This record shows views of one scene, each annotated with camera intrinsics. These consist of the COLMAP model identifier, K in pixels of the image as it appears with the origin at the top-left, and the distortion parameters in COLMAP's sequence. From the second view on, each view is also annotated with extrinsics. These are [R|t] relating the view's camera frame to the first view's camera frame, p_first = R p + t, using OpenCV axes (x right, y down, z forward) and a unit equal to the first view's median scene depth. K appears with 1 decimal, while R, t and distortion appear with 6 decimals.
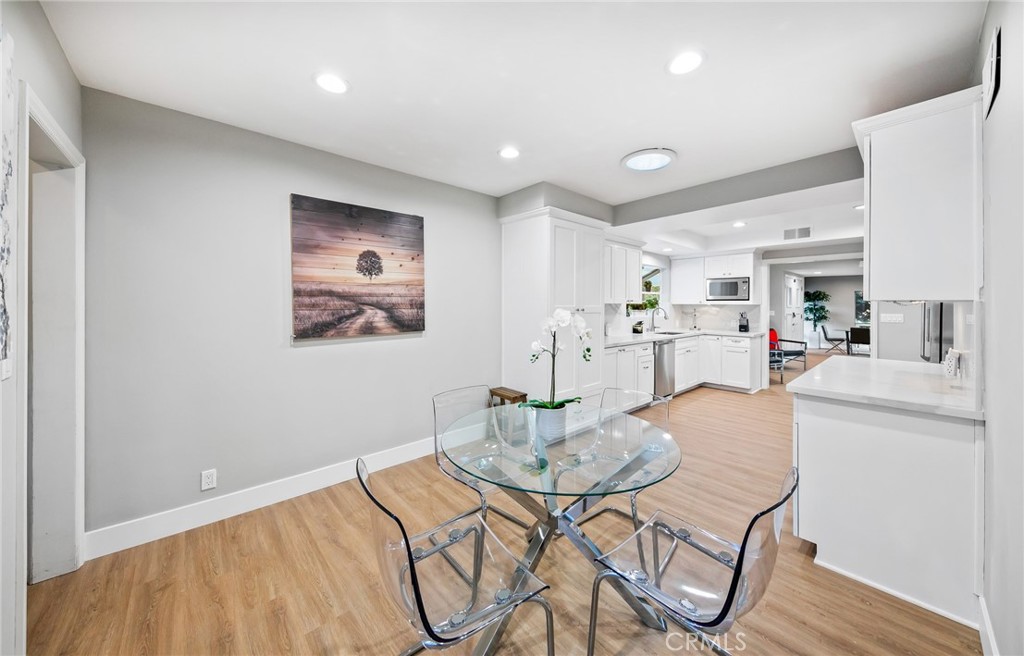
lens RADIAL K [[352.4, 0, 545.0], [0, 352.4, 304.9], [0, 0, 1]] dist [0.013074, 0.000054]
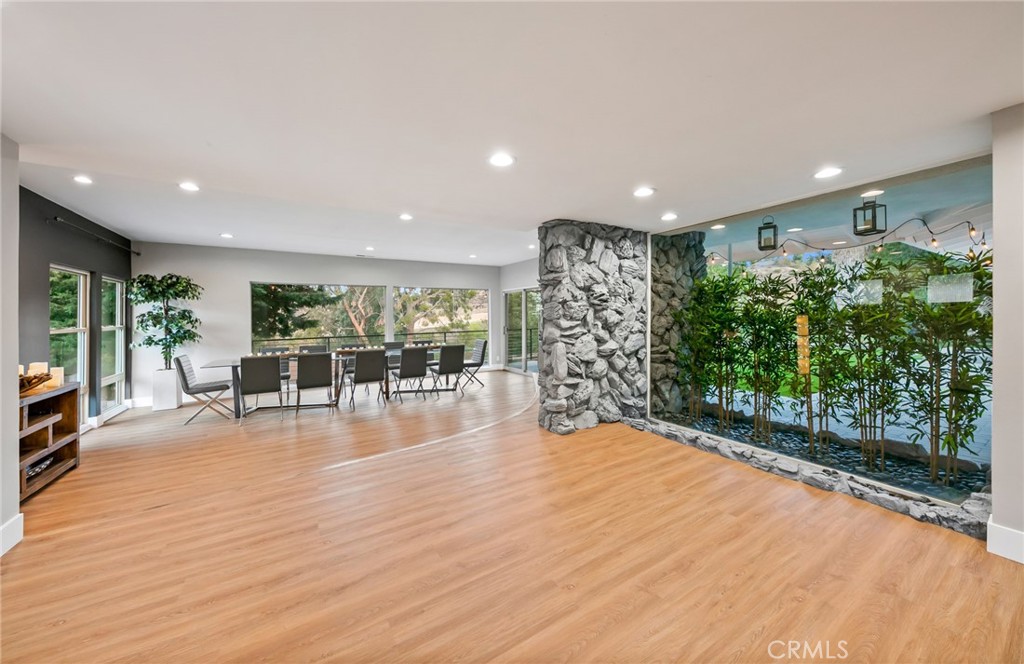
lens RADIAL K [[352.5, 0, 504.8], [0, 352.5, 315.0], [0, 0, 1]] dist [0.005517, -0.000147]
pose [[0.243110, -0.005645, 0.969982, 1.055956], [0.010969, 0.999935, 0.003070, 0.029513], [-0.969937, 0.009894, 0.243156, 1.187412]]
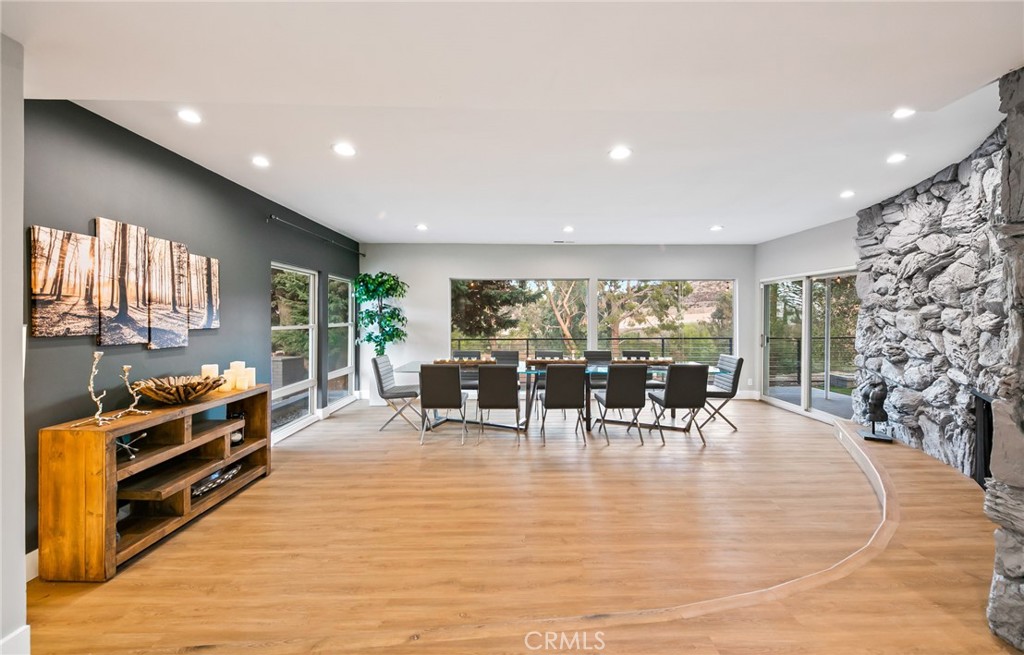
lens RADIAL K [[364.0, 0, 514.2], [0, 364.0, 317.9], [0, 0, 1]] dist [-0.000359, -0.000040]
pose [[0.700997, -0.007355, 0.713127, 1.324038], [0.000524, 0.999952, 0.009798, 0.025714], [-0.713164, -0.006495, 0.700967, 1.353260]]
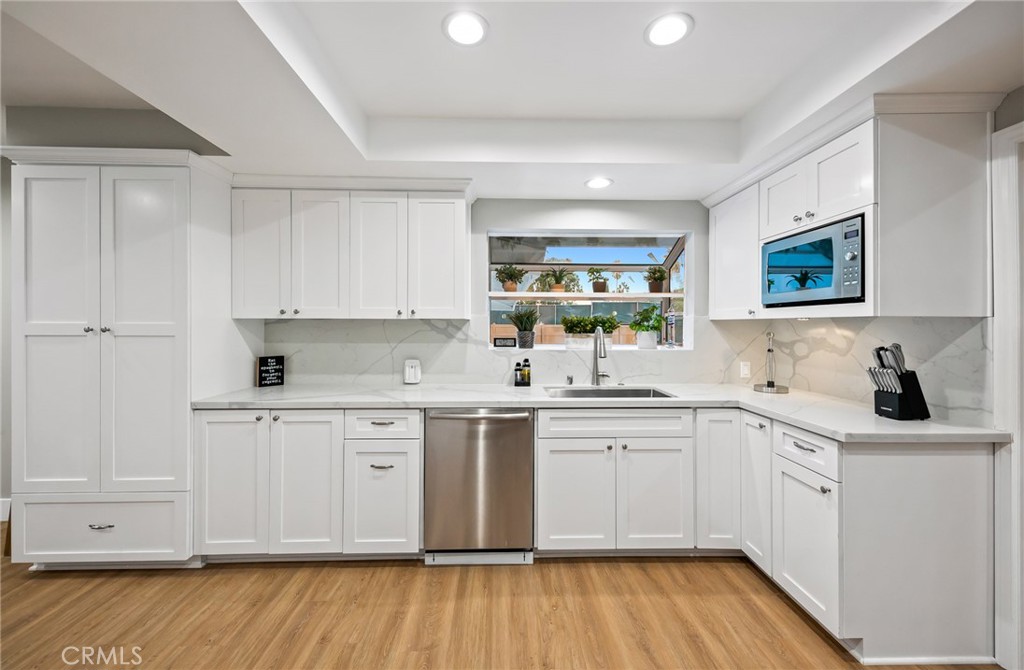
lens RADIAL K [[413.3, 0, 513.8], [0, 413.3, 325.6], [0, 0, 1]] dist [0.008547, -0.000363]
pose [[0.721446, -0.003101, -0.692464, 0.542838], [0.001661, 0.999995, -0.002748, 0.005416], [0.692469, 0.000832, 0.721448, 0.535611]]
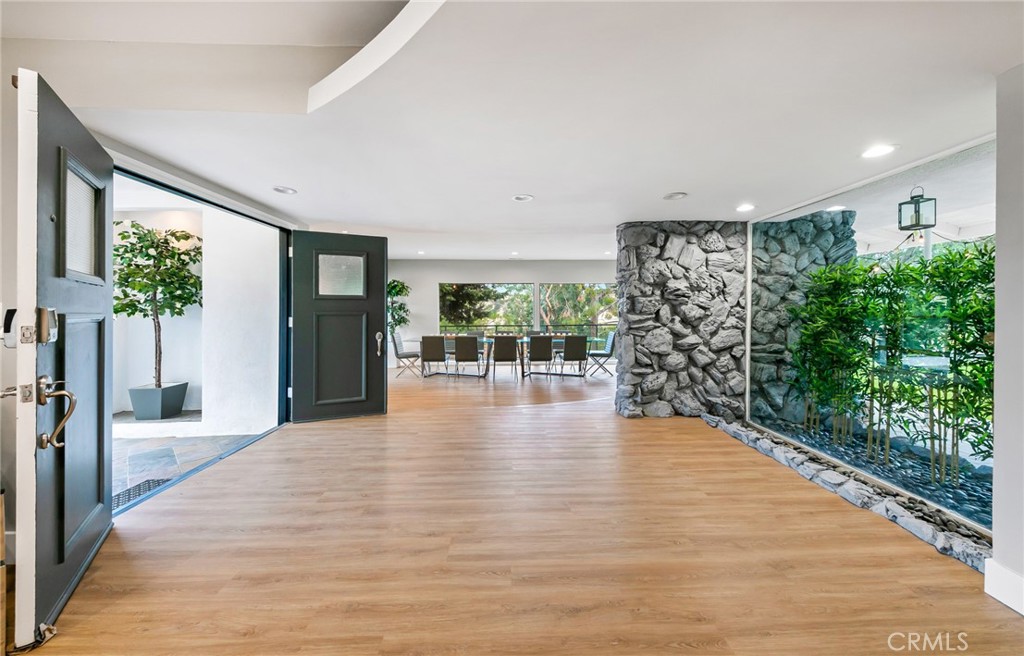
lens RADIAL K [[353.8, 0, 509.8], [0, 353.8, 308.3], [0, 0, 1]] dist [0.000995, 0.000051]
pose [[0.685351, -0.002393, 0.728209, 1.025103], [0.002806, 0.999996, 0.000645, 0.029675], [-0.728207, 0.001602, 0.685355, 0.928603]]
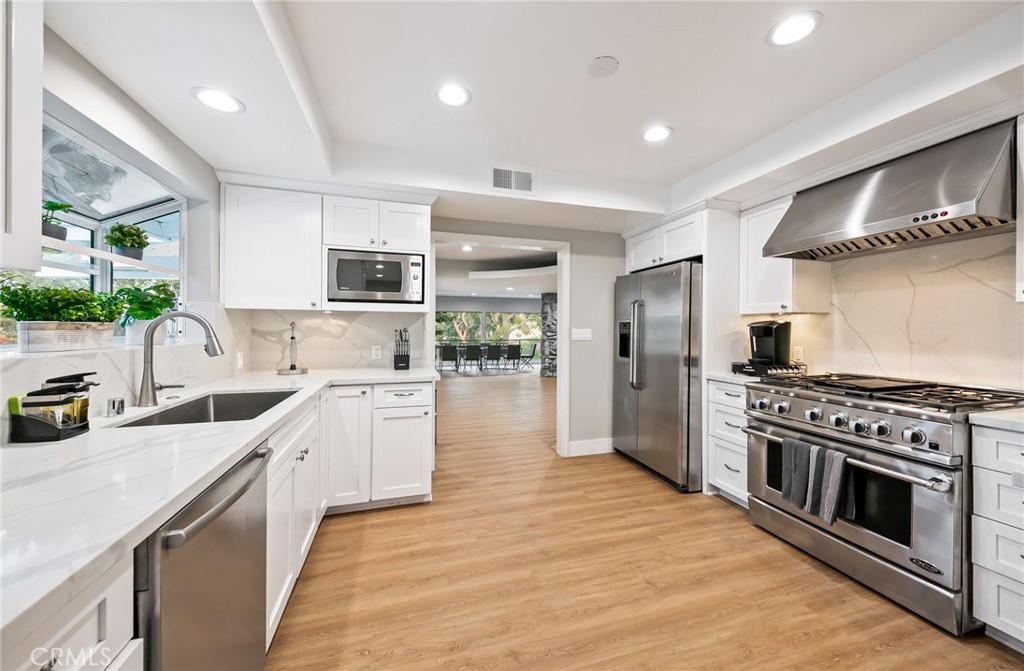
lens RADIAL K [[356.6, 0, 509.7], [0, 356.6, 330.2], [0, 0, 1]] dist [-0.000308, -0.000078]
pose [[0.481044, -0.006463, 0.876673, 0.190992], [-0.005031, 0.999936, 0.010133, 0.015779], [-0.876682, -0.009285, 0.480980, 0.602052]]
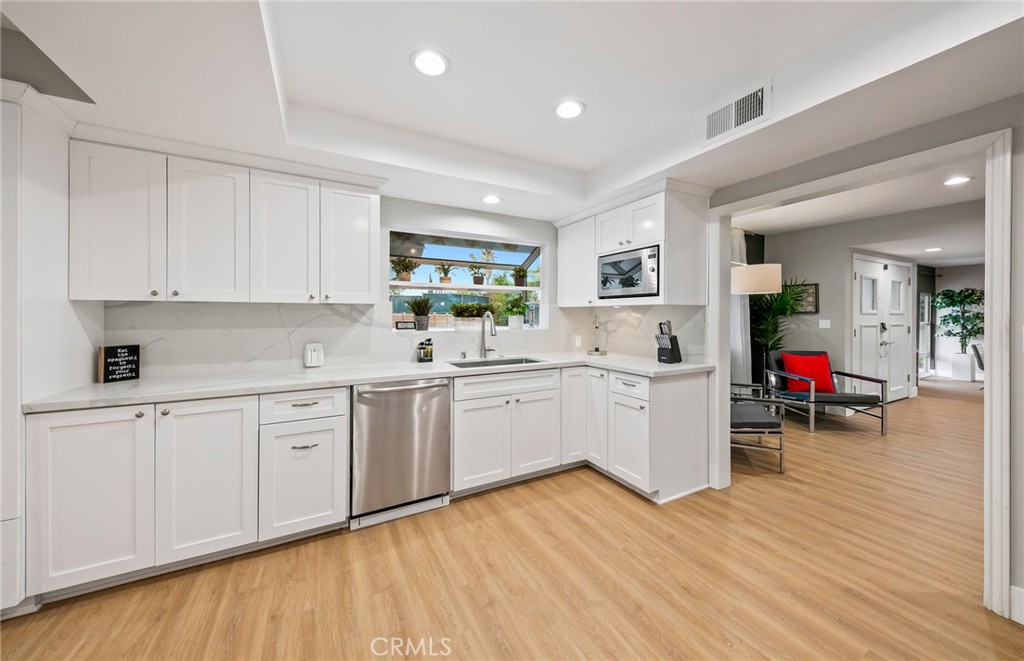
lens RADIAL K [[360.4, 0, 529.3], [0, 360.4, 316.3], [0, 0, 1]] dist [0.001190, -0.000425]
pose [[0.962719, -0.002702, -0.270489, 0.488128], [0.003828, 0.999986, 0.003634, 0.010621], [0.270475, -0.004534, 0.962716, 0.457966]]
